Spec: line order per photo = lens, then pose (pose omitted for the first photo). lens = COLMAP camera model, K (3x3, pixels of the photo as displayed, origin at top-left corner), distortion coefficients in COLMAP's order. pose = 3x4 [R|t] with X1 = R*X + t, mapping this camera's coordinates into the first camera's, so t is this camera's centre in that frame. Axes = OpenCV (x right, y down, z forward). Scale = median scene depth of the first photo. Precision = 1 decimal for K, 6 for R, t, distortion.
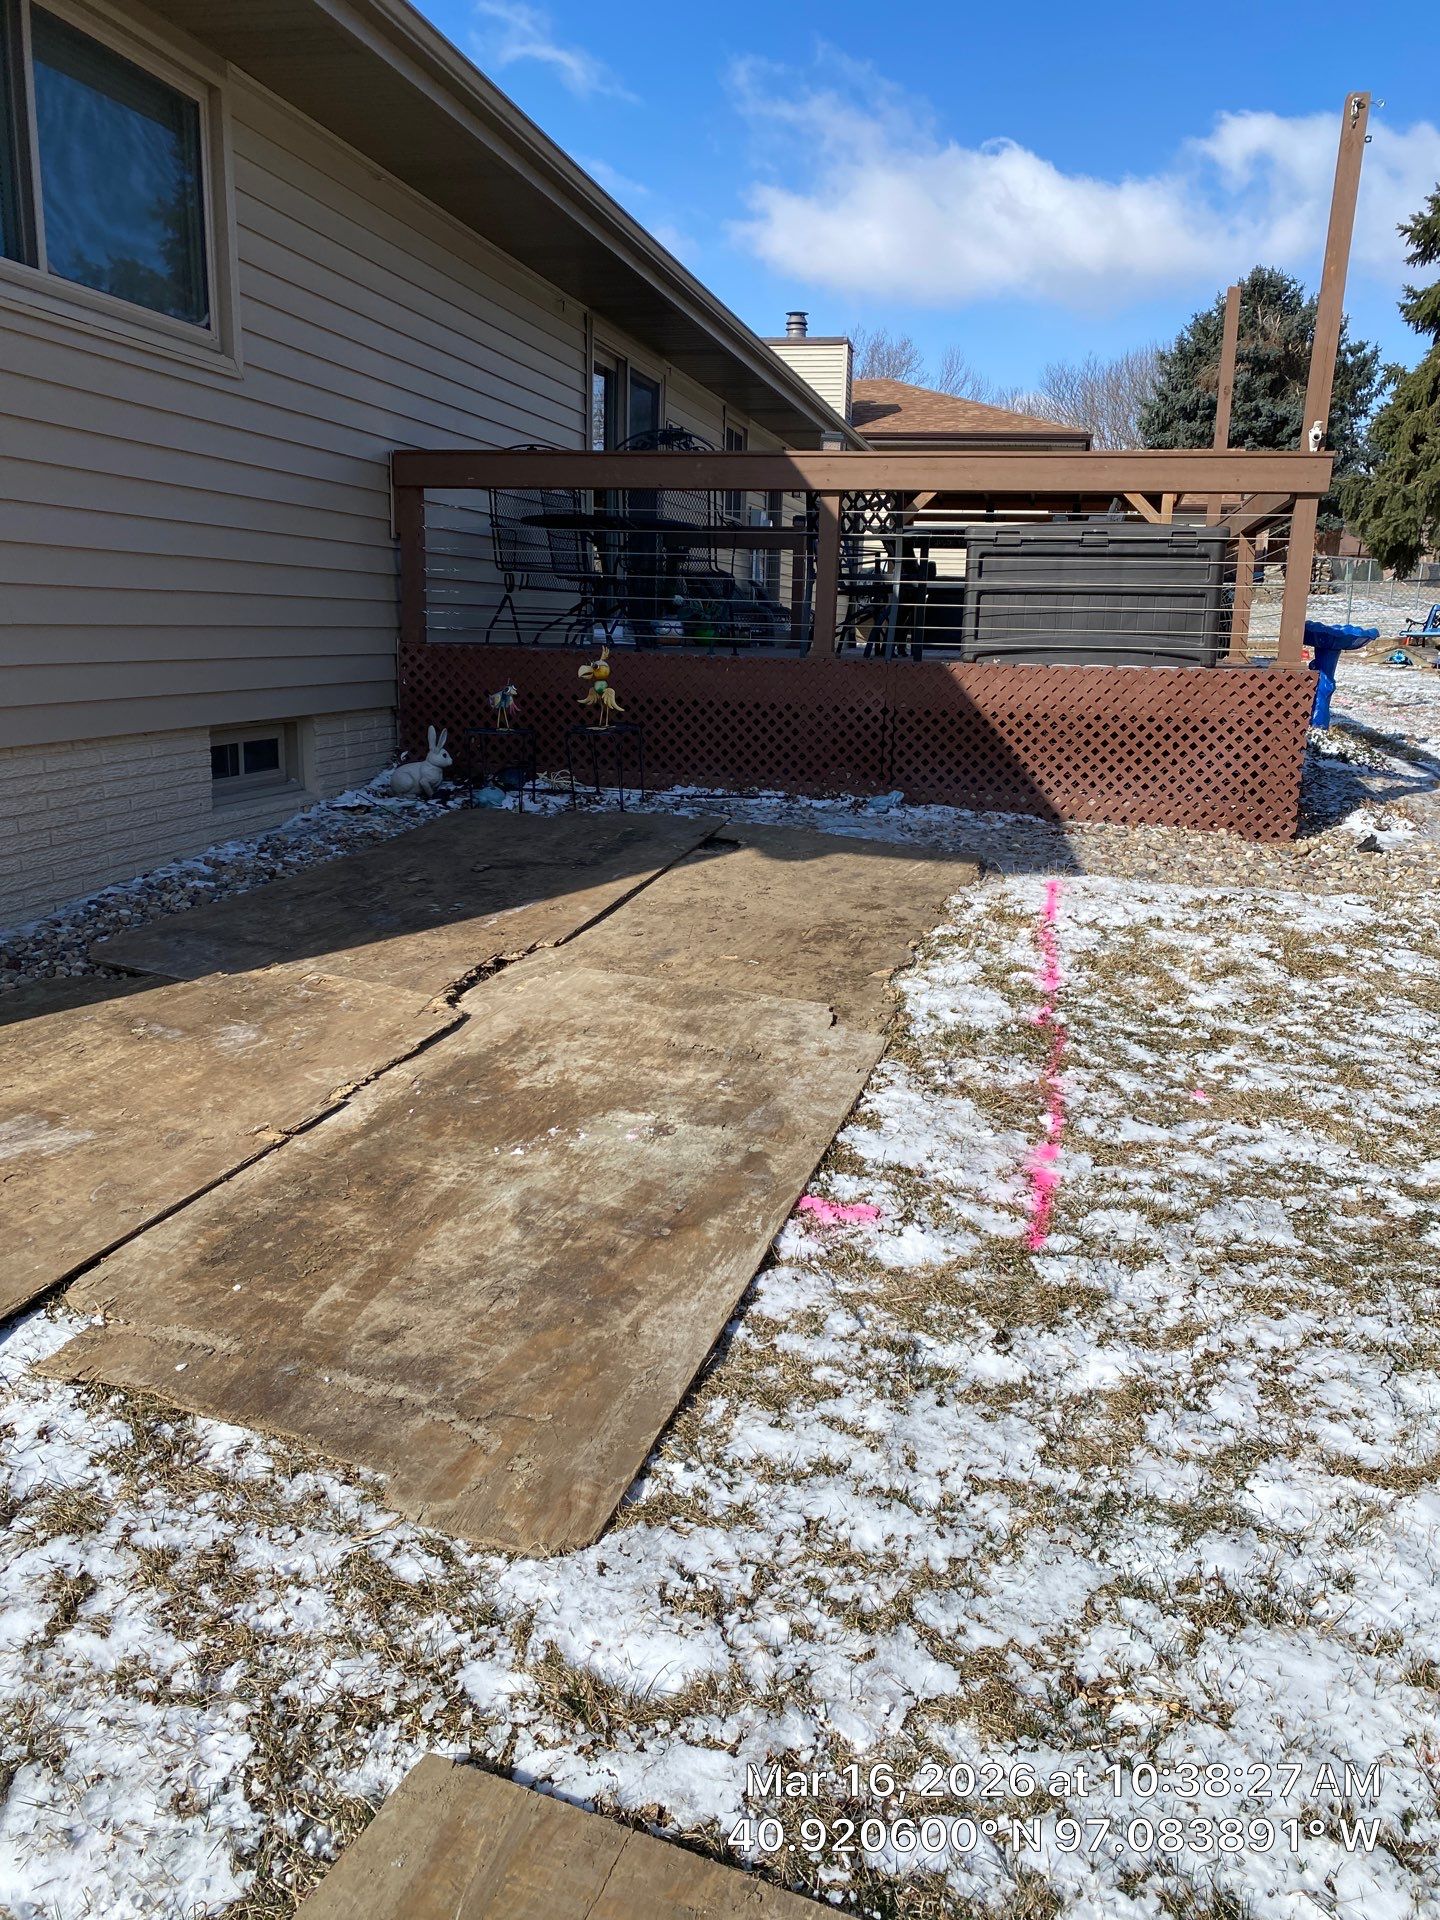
lens RADIAL K [[1469.7, 0, 725.6], [0, 1469.7, 954.9], [0, 0, 1]] dist [0.029456, -0.027119]
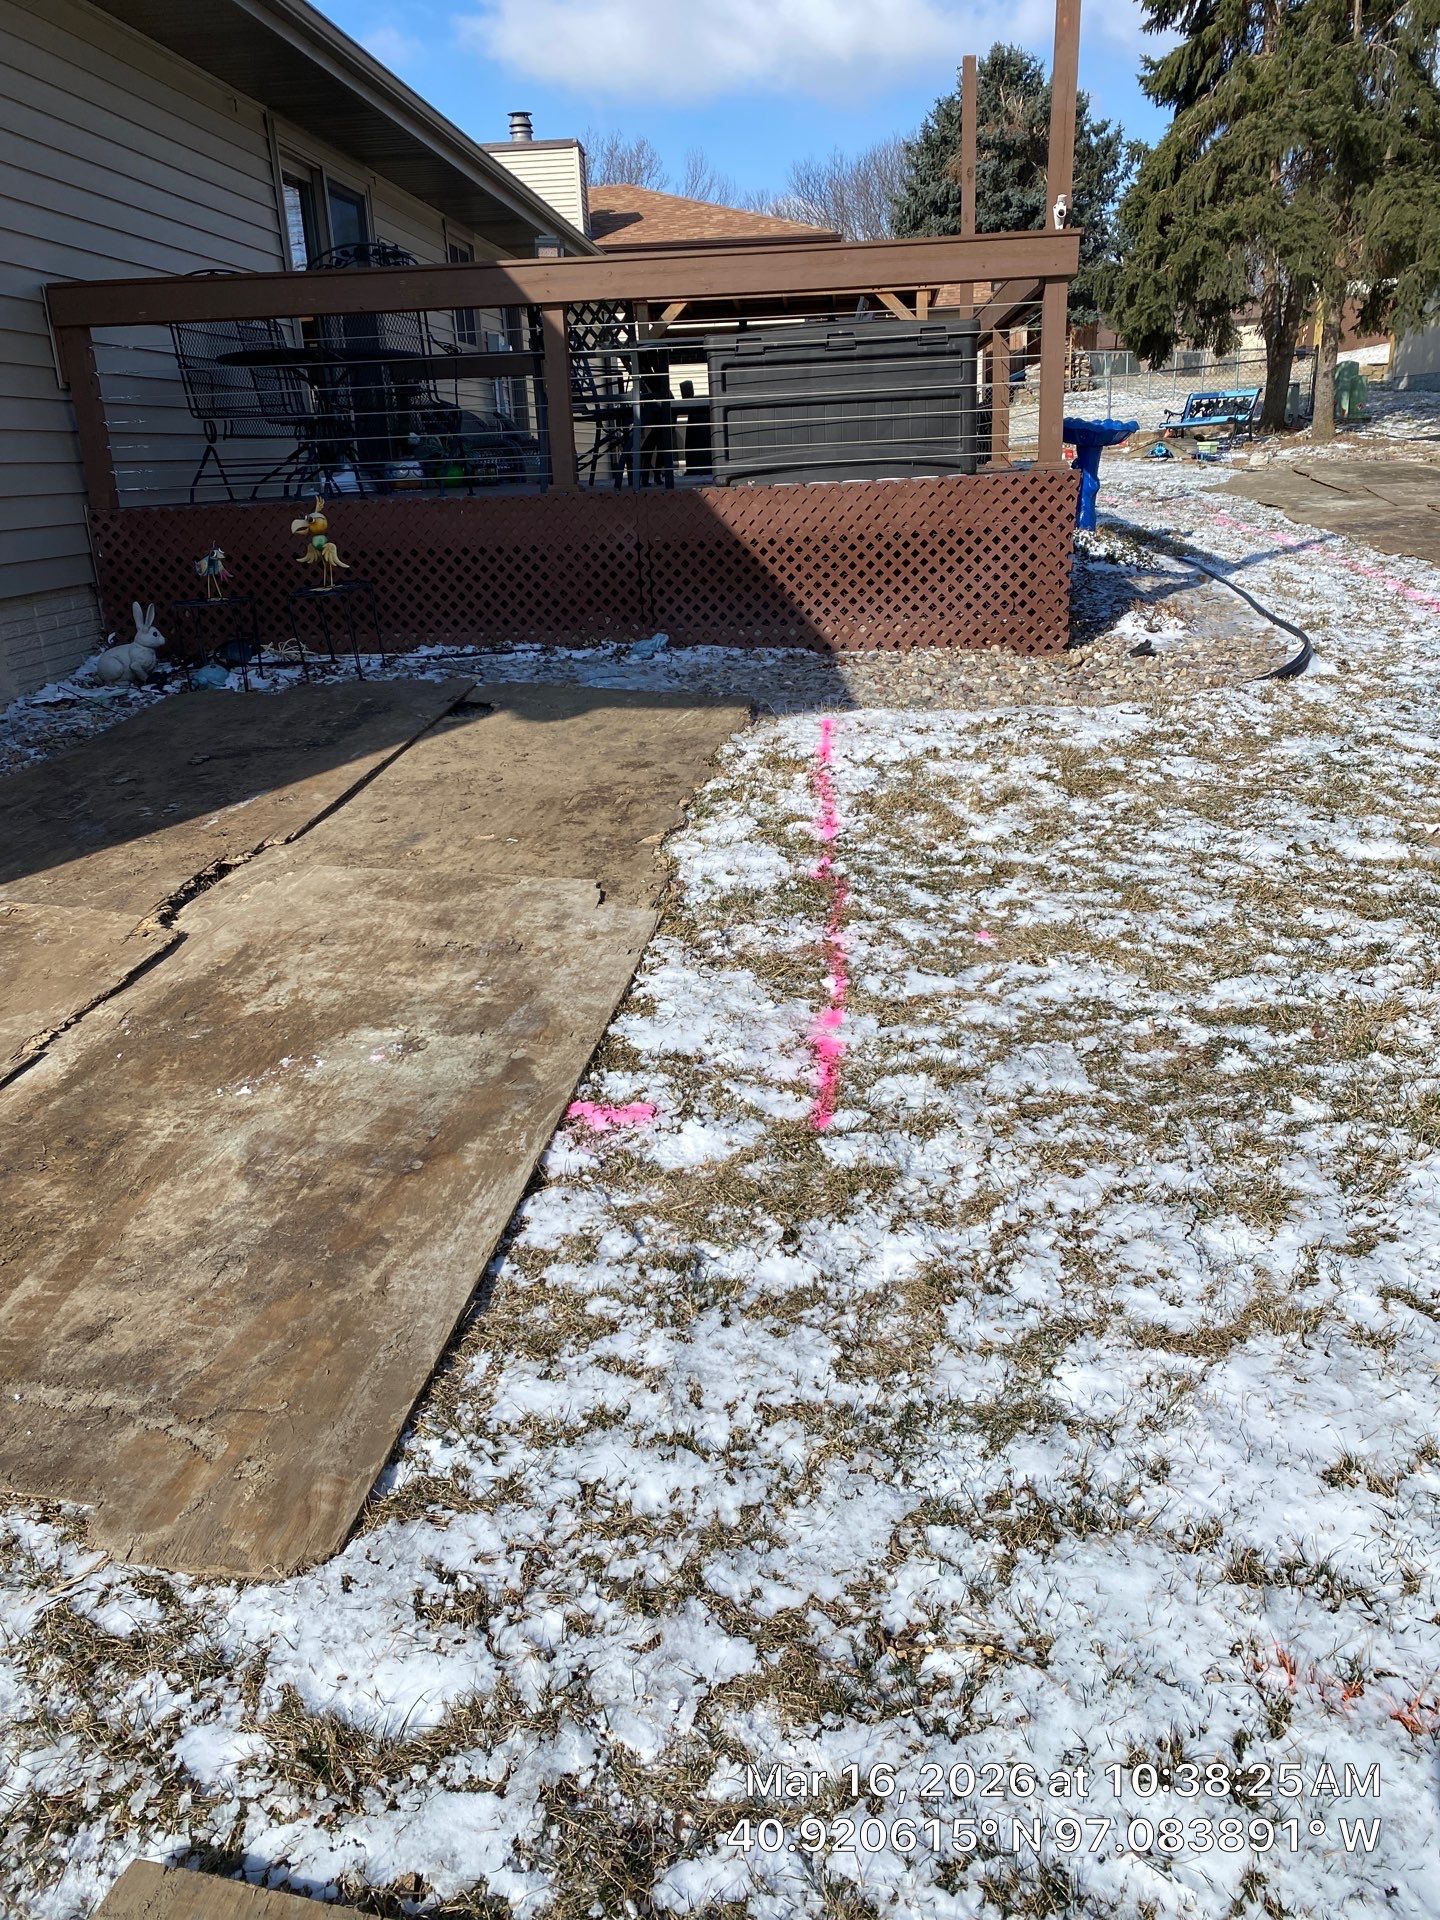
lens RADIAL K [[1469.7, 0, 710.4], [0, 1469.7, 966.2], [0, 0, 1]] dist [0.029456, -0.027119]
pose [[0.987876, -0.108758, 0.110779, 0.044863], [0.095734, 0.988532, 0.116787, -0.016424], [-0.122210, -0.104766, 0.986959, 0.095414]]
